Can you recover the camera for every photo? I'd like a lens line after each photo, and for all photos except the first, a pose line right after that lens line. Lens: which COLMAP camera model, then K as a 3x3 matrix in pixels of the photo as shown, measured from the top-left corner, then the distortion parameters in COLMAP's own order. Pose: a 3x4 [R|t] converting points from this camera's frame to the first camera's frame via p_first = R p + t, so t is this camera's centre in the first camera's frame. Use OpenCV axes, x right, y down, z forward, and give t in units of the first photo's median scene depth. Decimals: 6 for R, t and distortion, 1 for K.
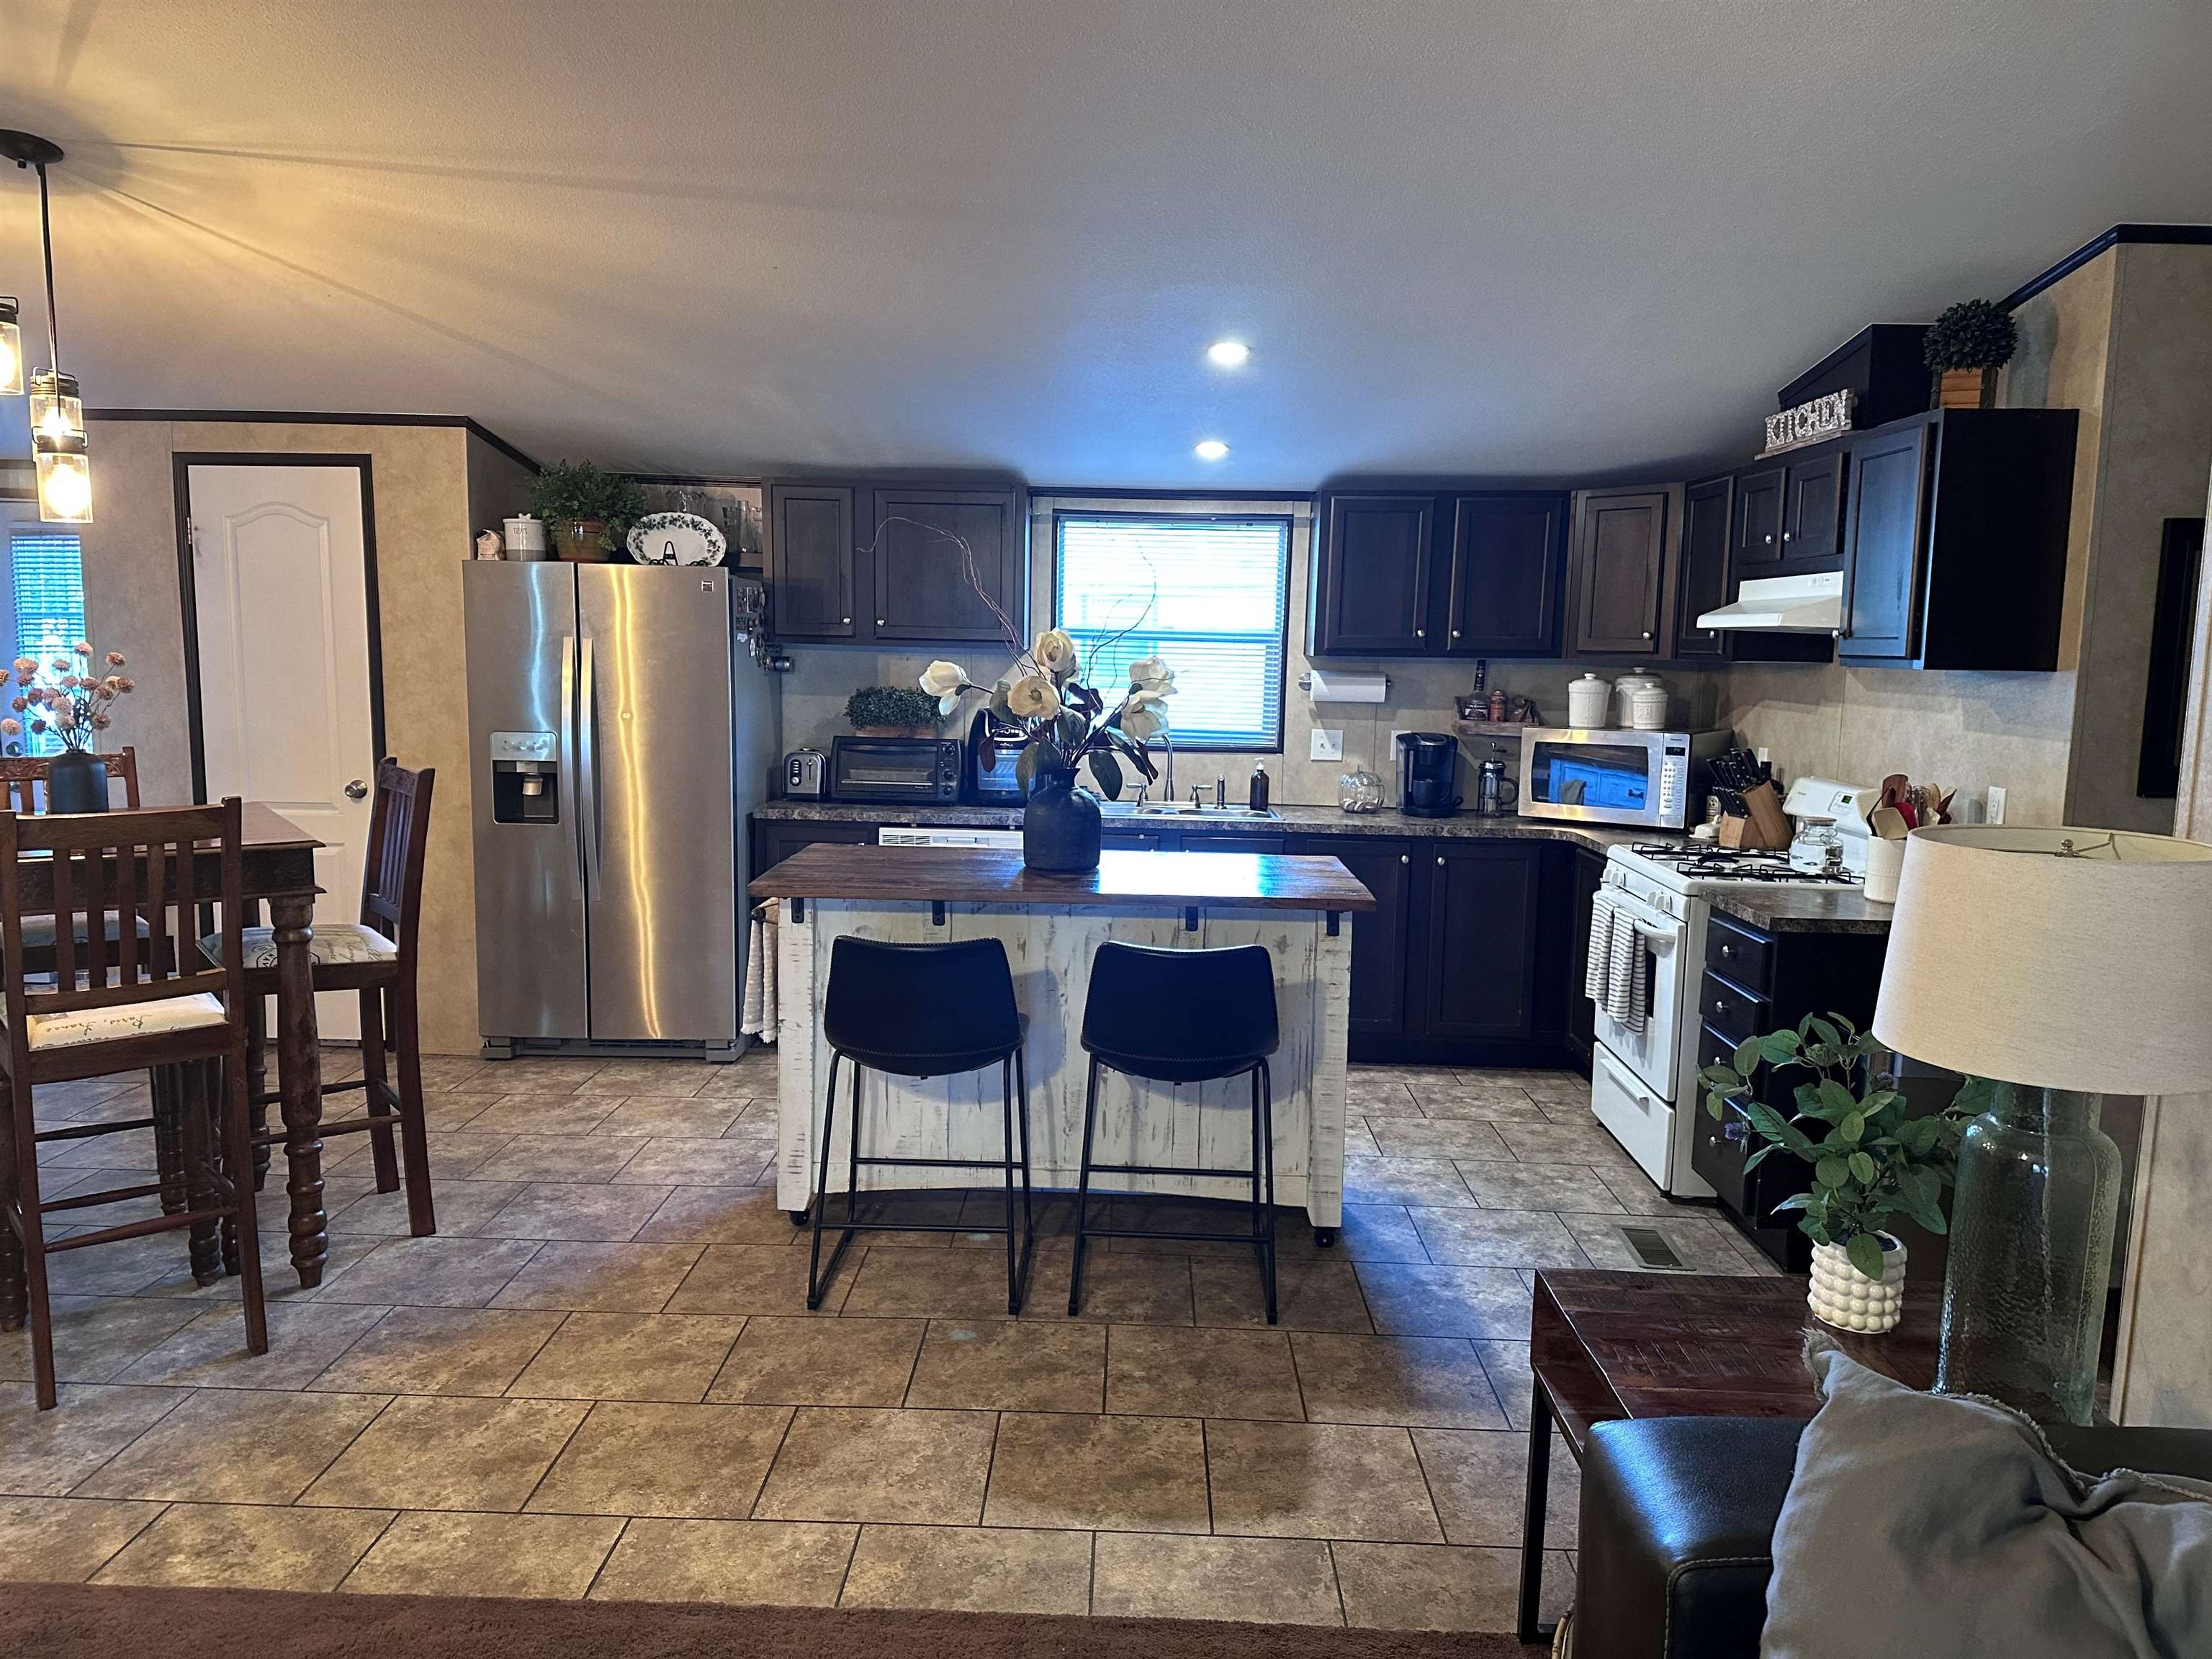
lens RADIAL K [[1554.9, 0, 1099.0], [0, 1554.9, 837.5], [0, 0, 1]] dist [0.089380, -0.142796]
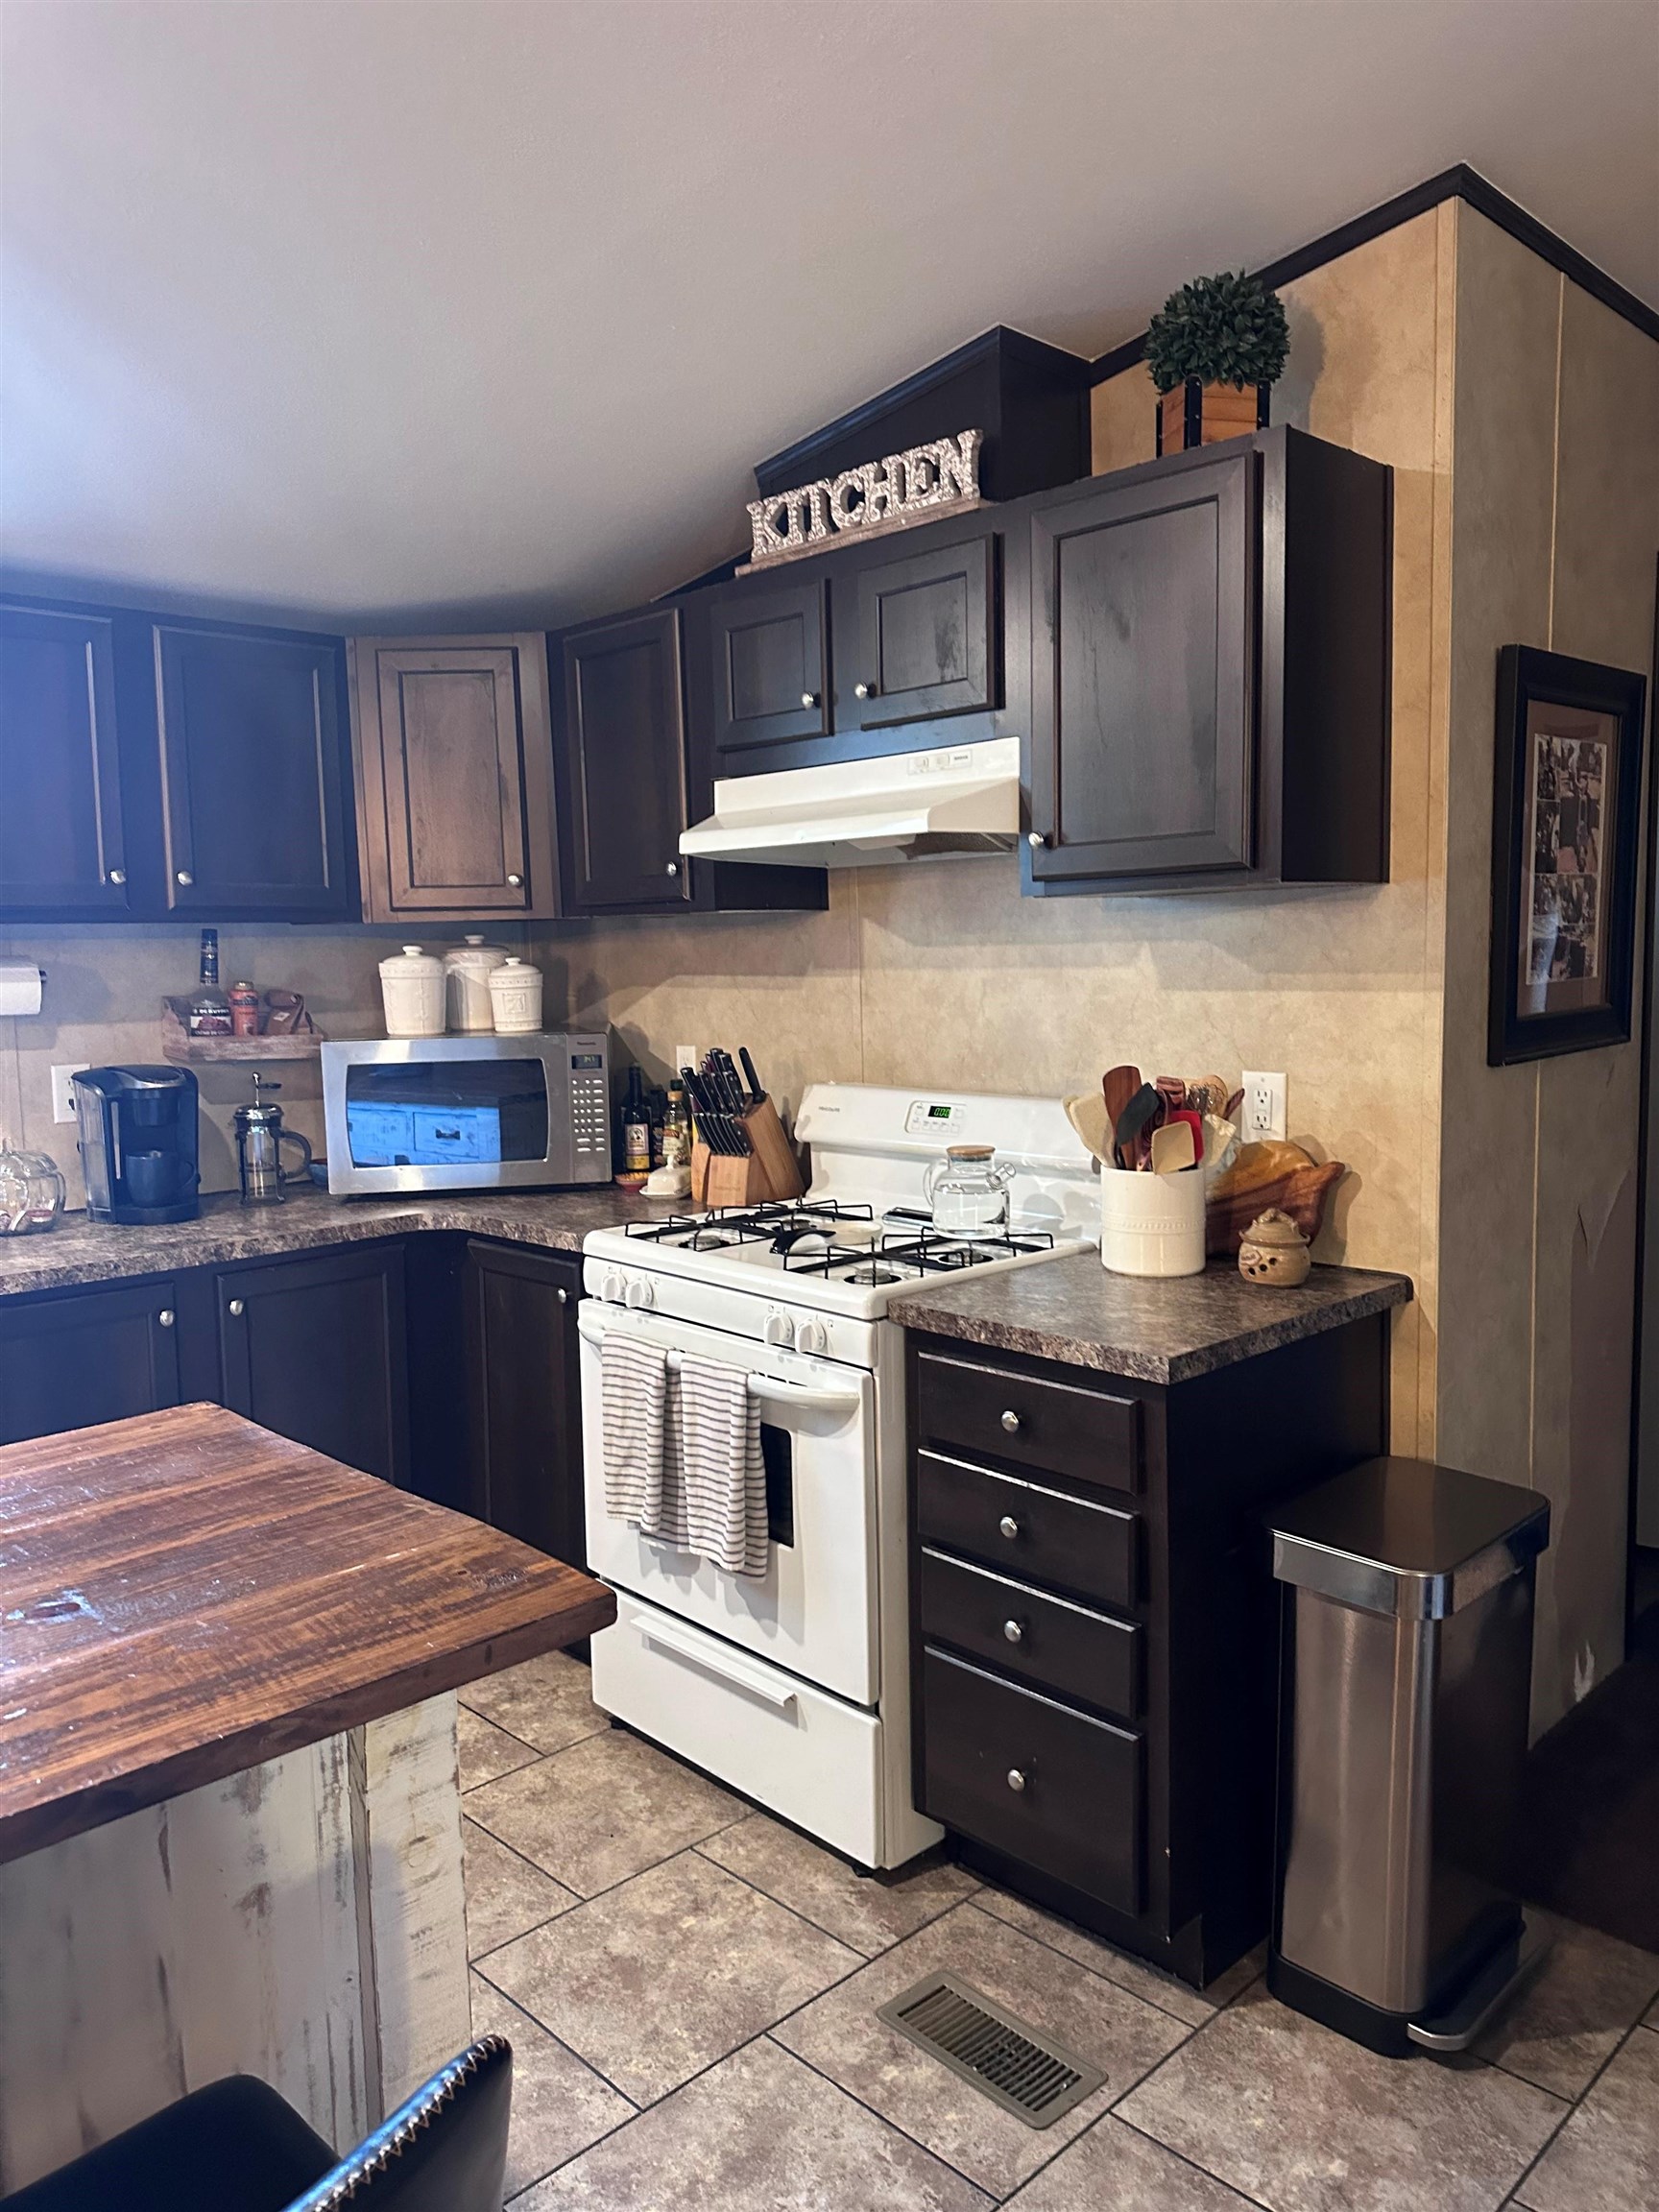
lens RADIAL K [[1535.4, 0, 824.2], [0, 1535.4, 1094.6], [0, 0, 1]] dist [0.140938, -0.227218]
pose [[0.697986, -0.100570, 0.709014, -0.006230], [0.123516, 0.992158, 0.019137, -0.042909], [-0.705378, 0.074217, 0.704935, 0.510223]]
